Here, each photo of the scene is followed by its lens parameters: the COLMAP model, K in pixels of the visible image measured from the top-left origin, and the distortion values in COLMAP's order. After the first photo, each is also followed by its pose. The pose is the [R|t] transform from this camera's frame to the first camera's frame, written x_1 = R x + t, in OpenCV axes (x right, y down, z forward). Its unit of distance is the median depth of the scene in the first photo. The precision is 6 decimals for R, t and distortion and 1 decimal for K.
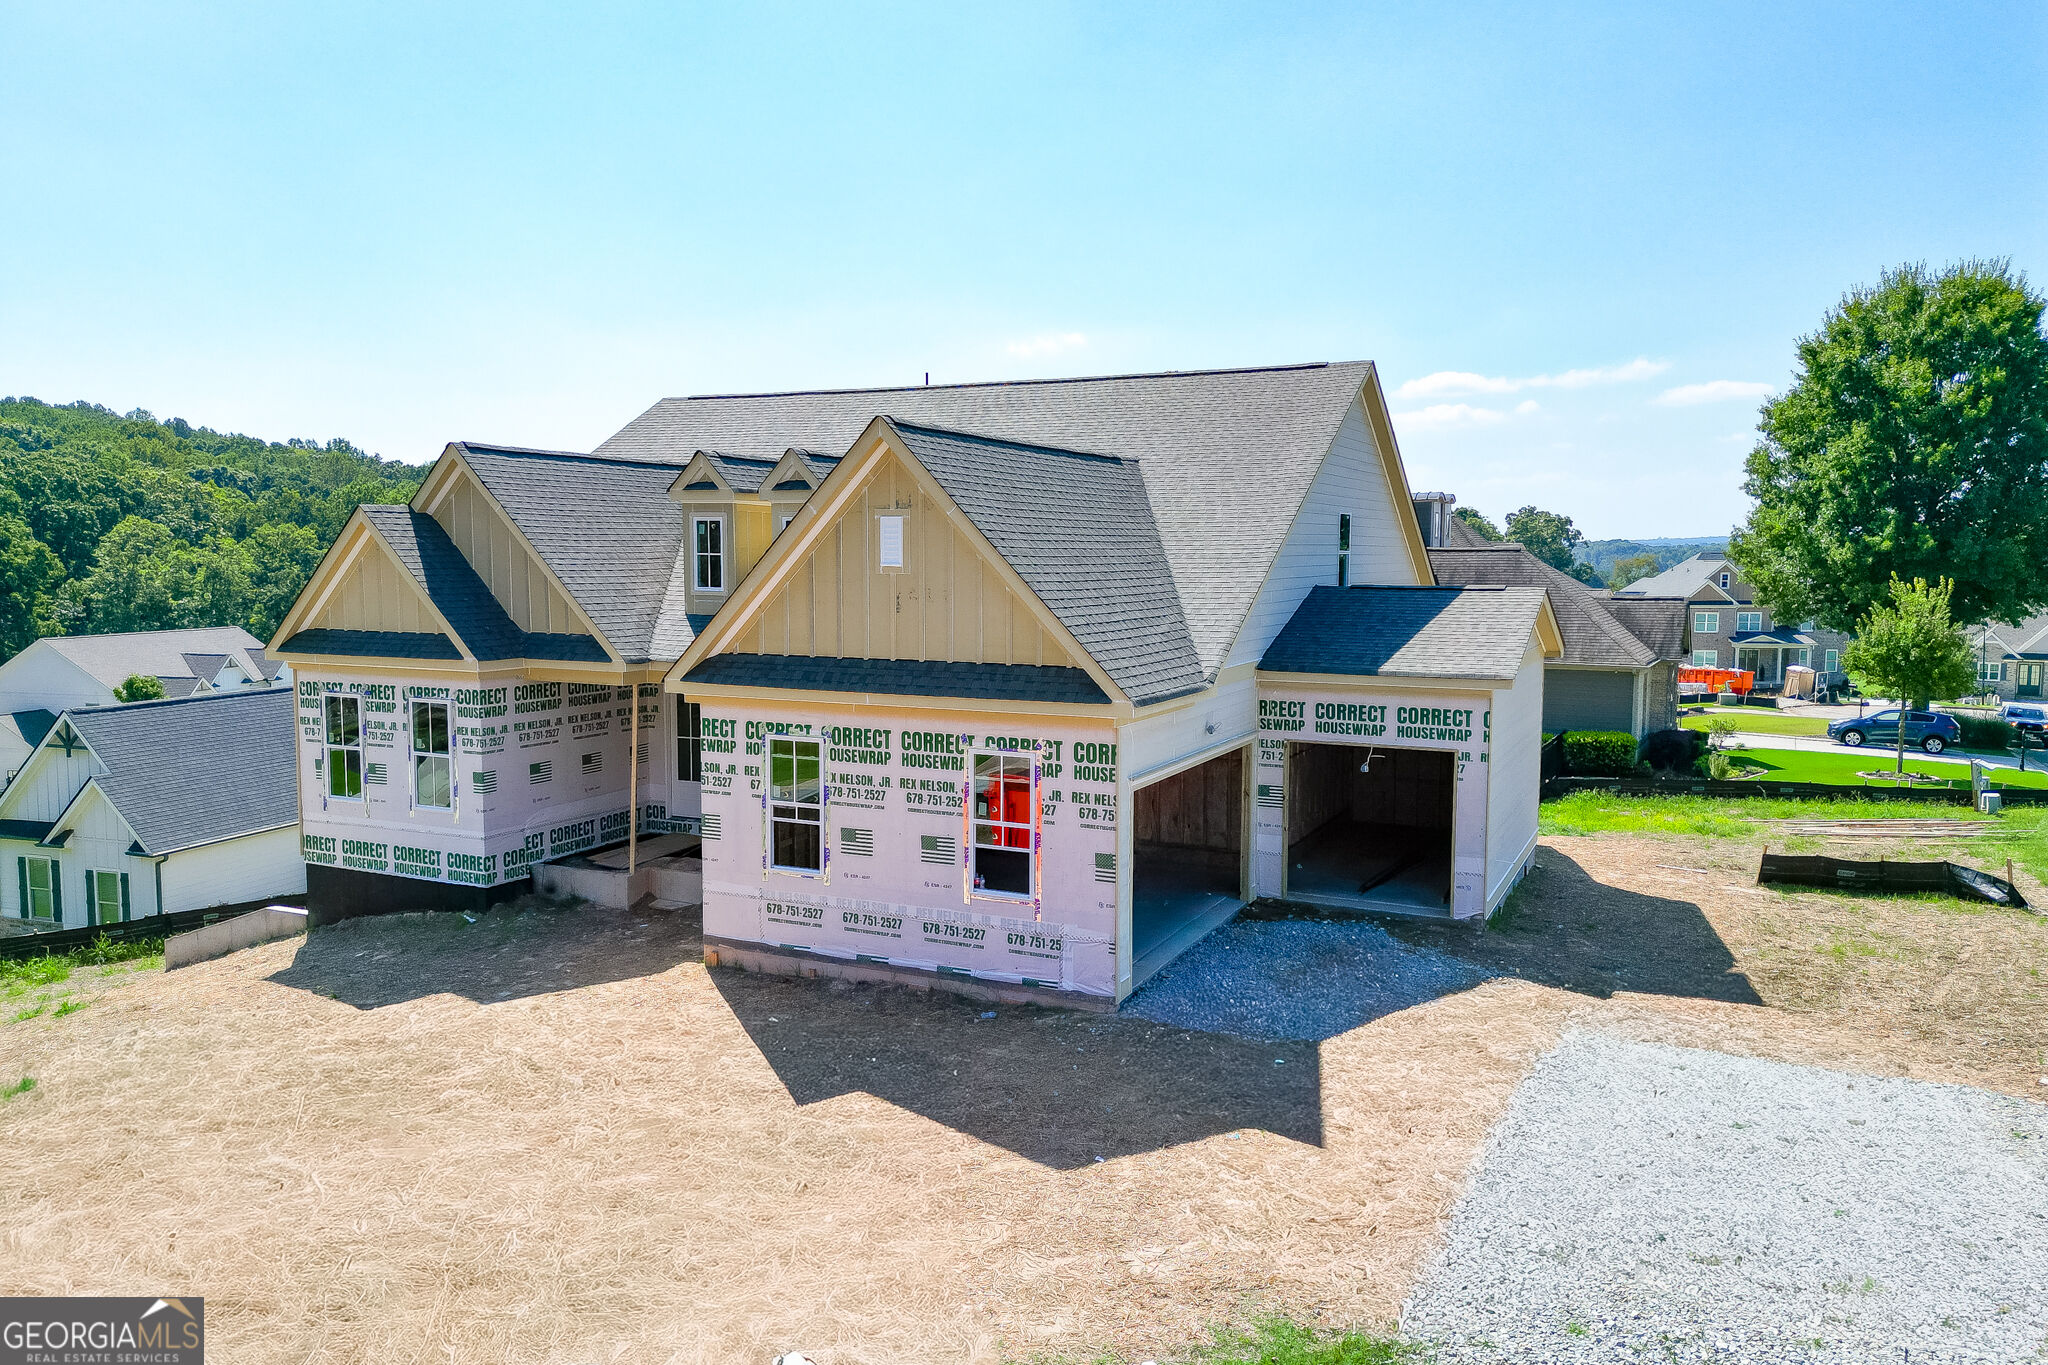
lens RADIAL K [[1429.9, 0, 1023.0], [0, 1429.9, 675.4], [0, 0, 1]] dist [0.087374, -0.093321]
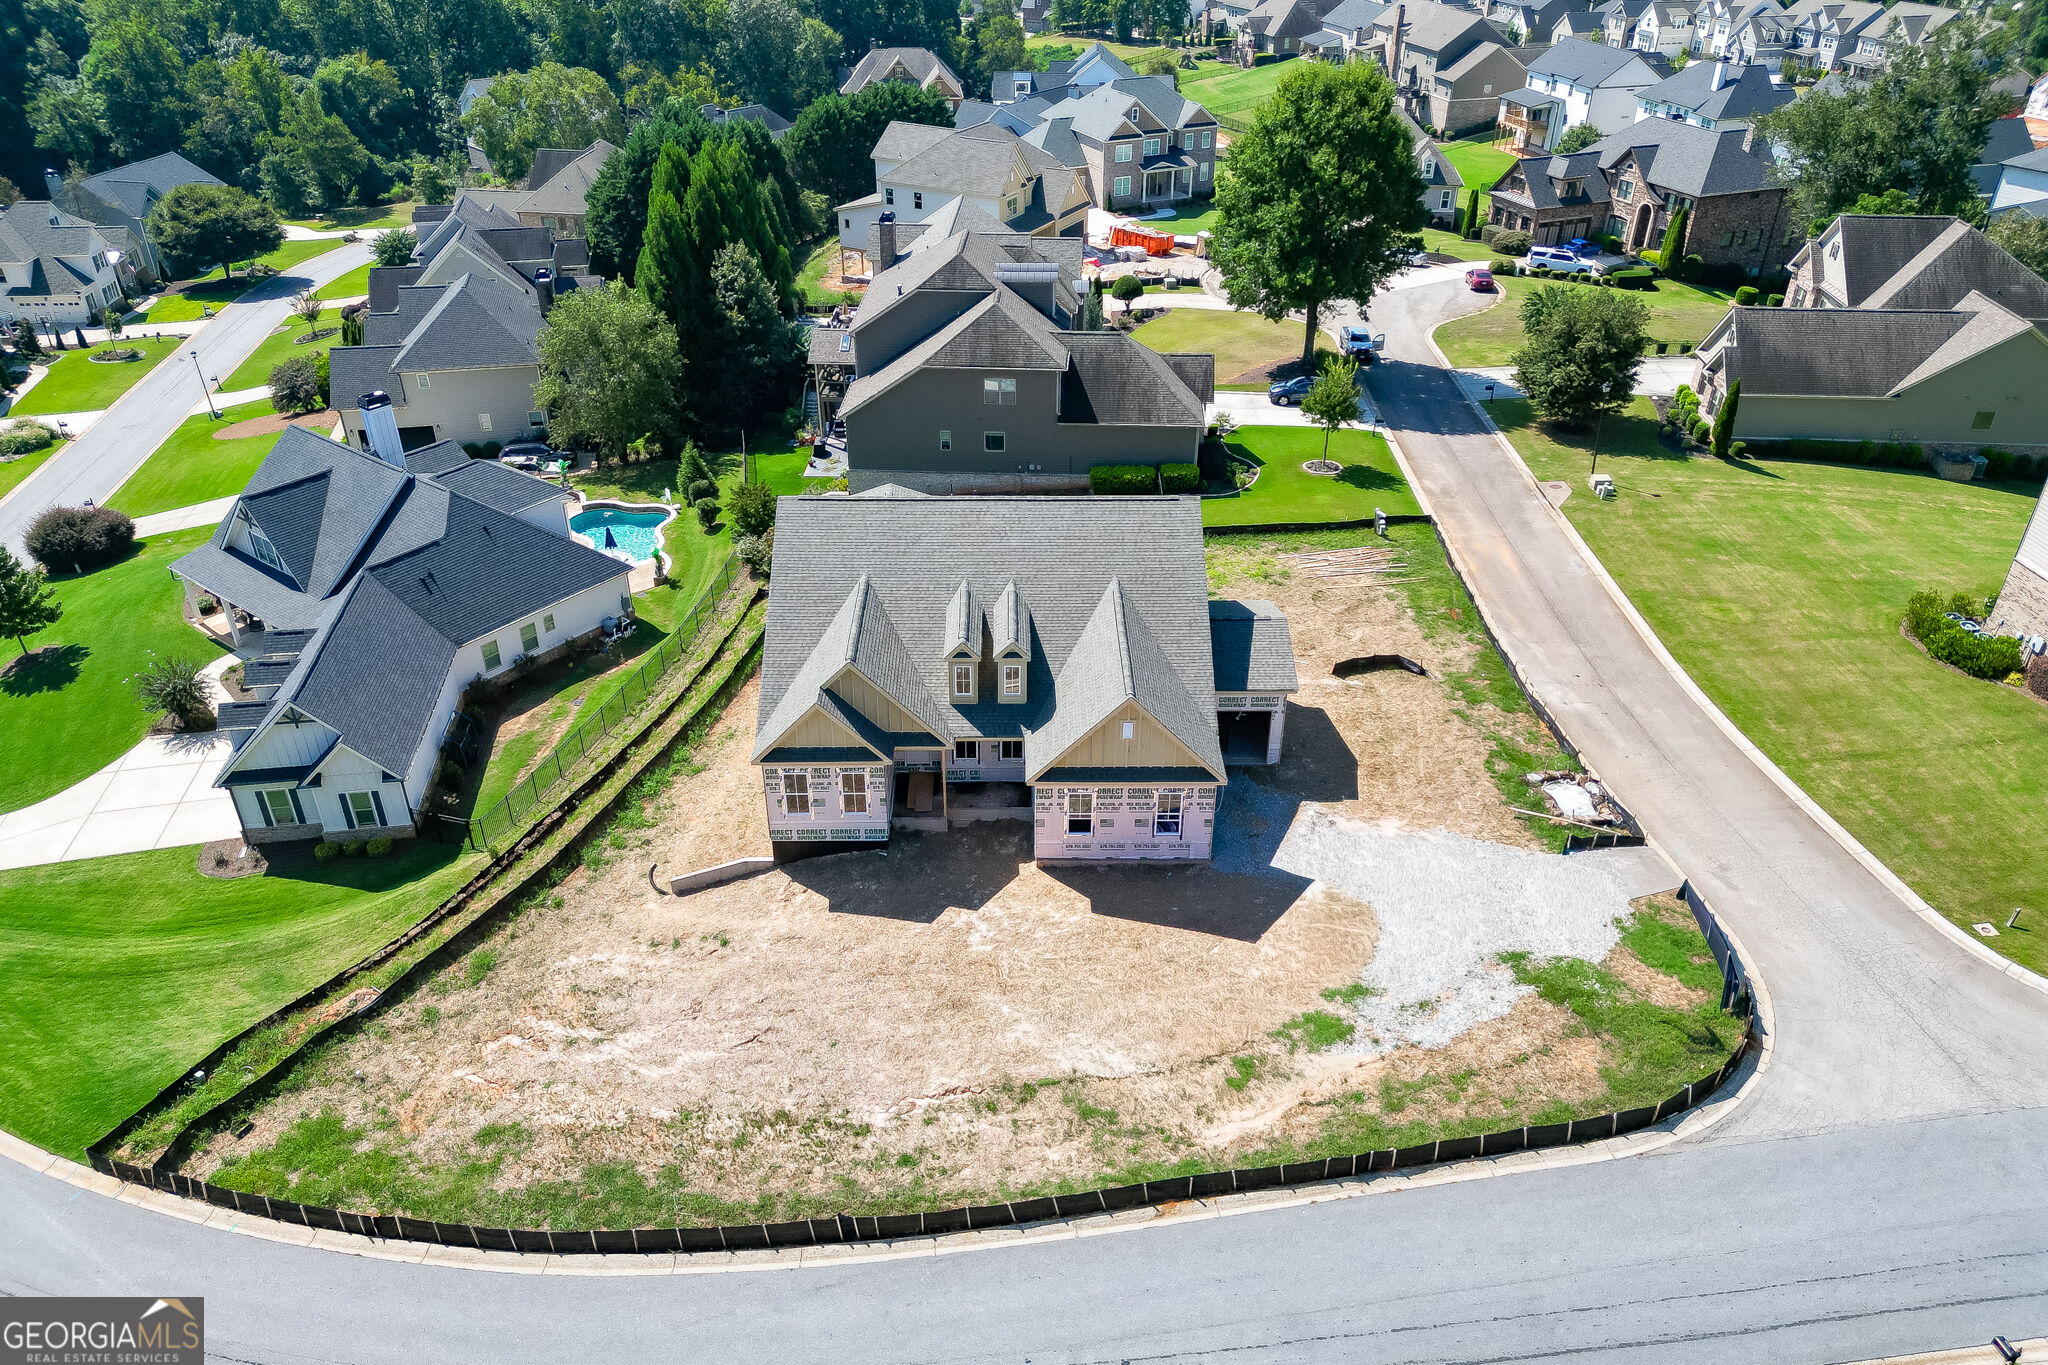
lens RADIAL K [[1429.9, 0, 1023.0], [0, 1429.9, 675.4], [0, 0, 1]] dist [0.087374, -0.093321]
pose [[0.897245, -0.231330, 0.376083, -1.045664], [0.039343, 0.890264, 0.453742, -1.176720], [-0.439777, -0.392322, 0.807886, -0.856055]]
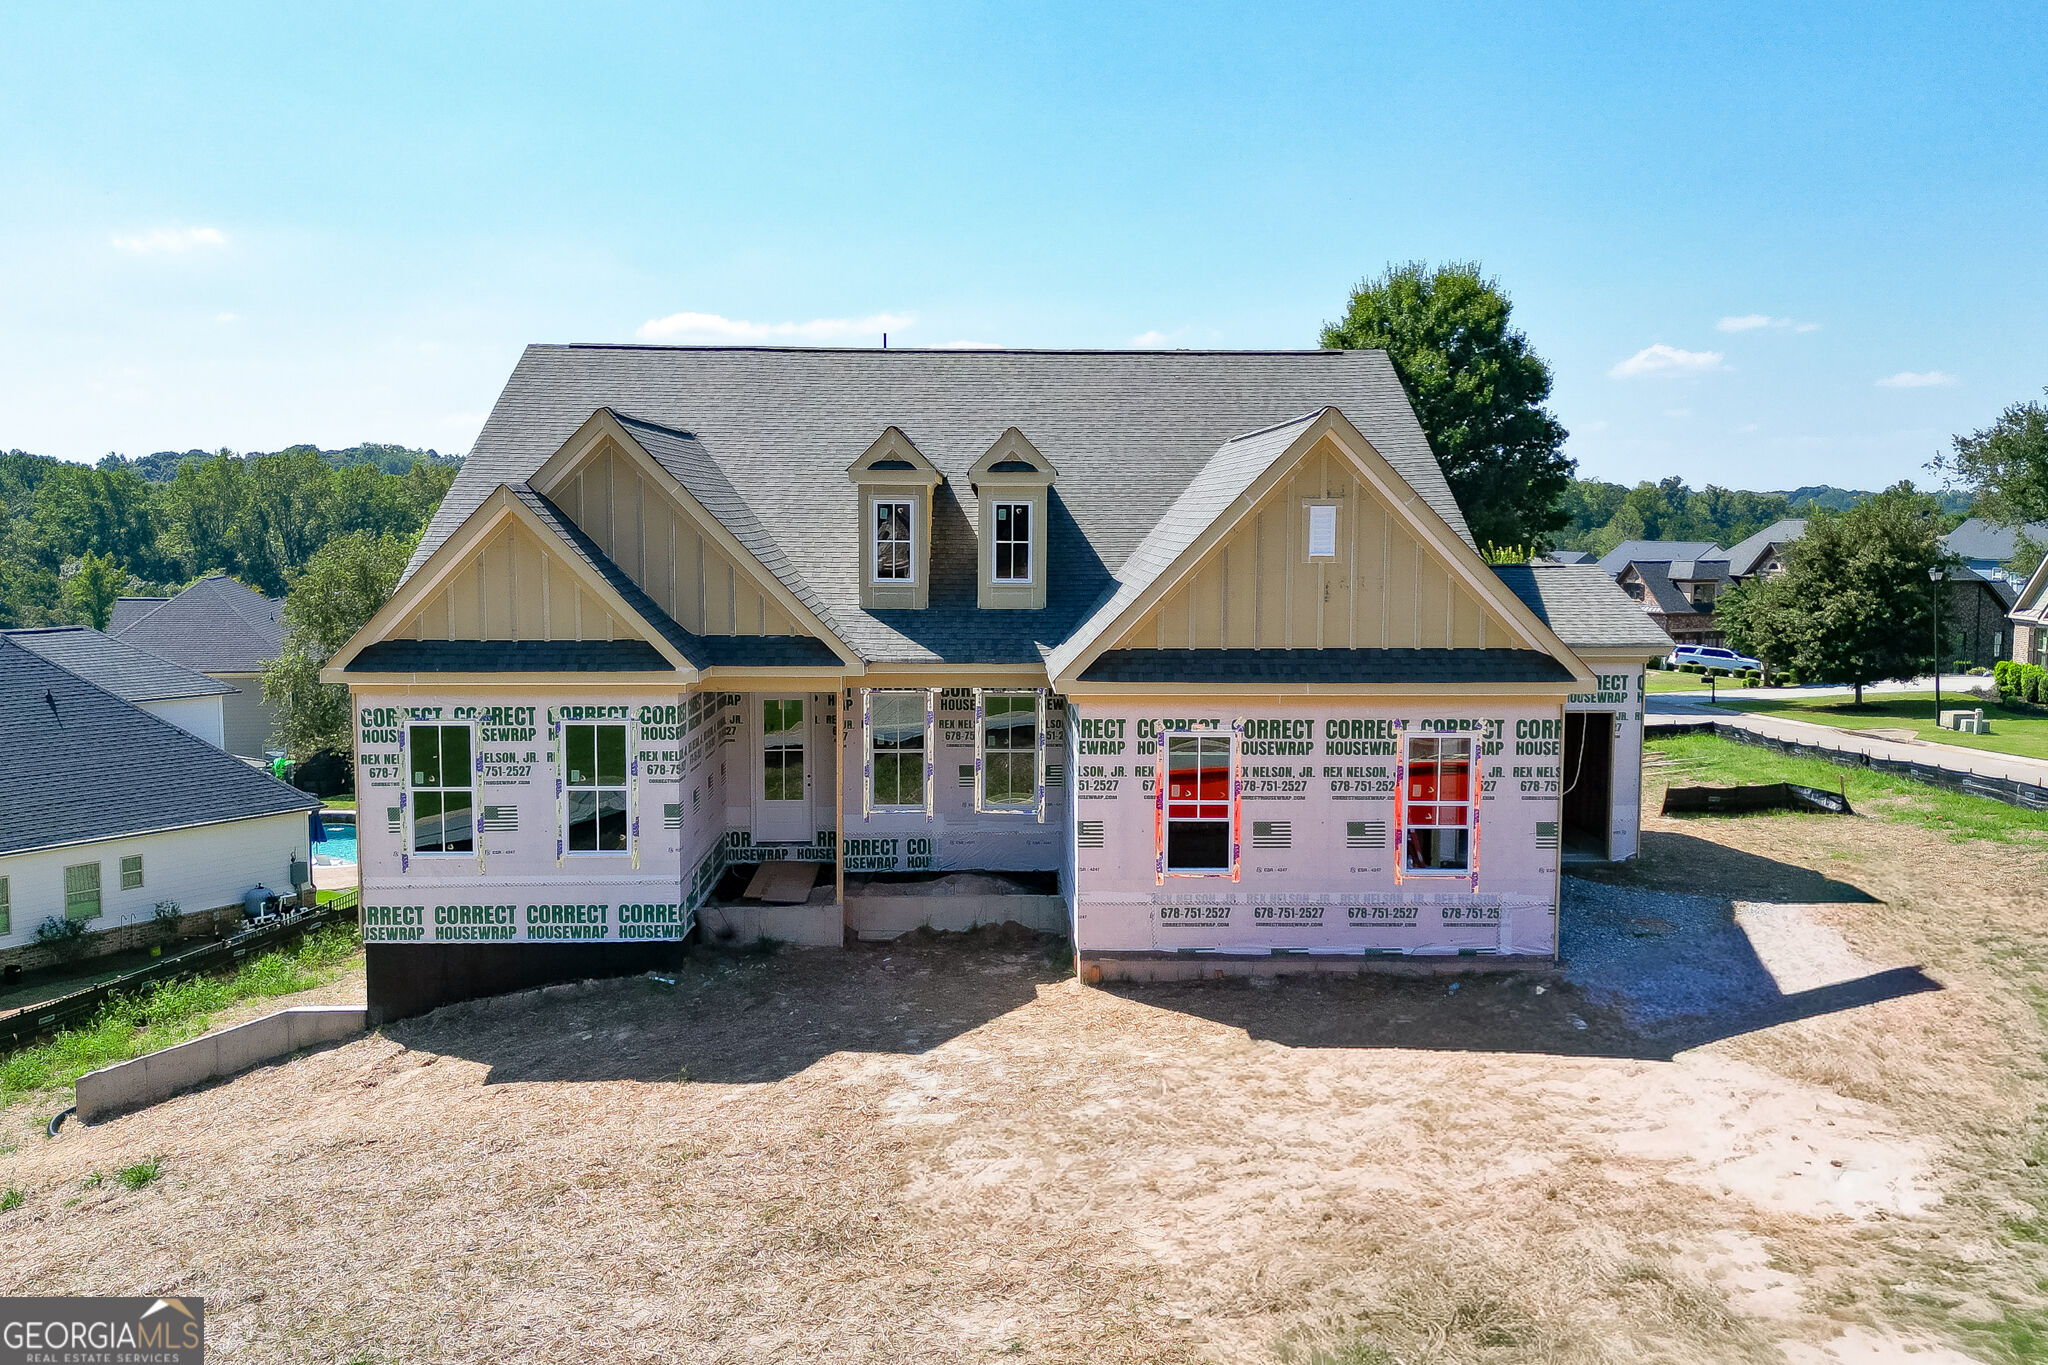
lens RADIAL K [[1629.0, 0, 1024.2], [0, 1629.0, 662.4], [0, 0, 1]] dist [0.119365, -0.168766]
pose [[0.889709, -0.041619, 0.454627, -0.676765], [0.039385, 0.999121, 0.014388, -0.022330], [-0.454826, 0.005104, 0.890566, 0.064345]]
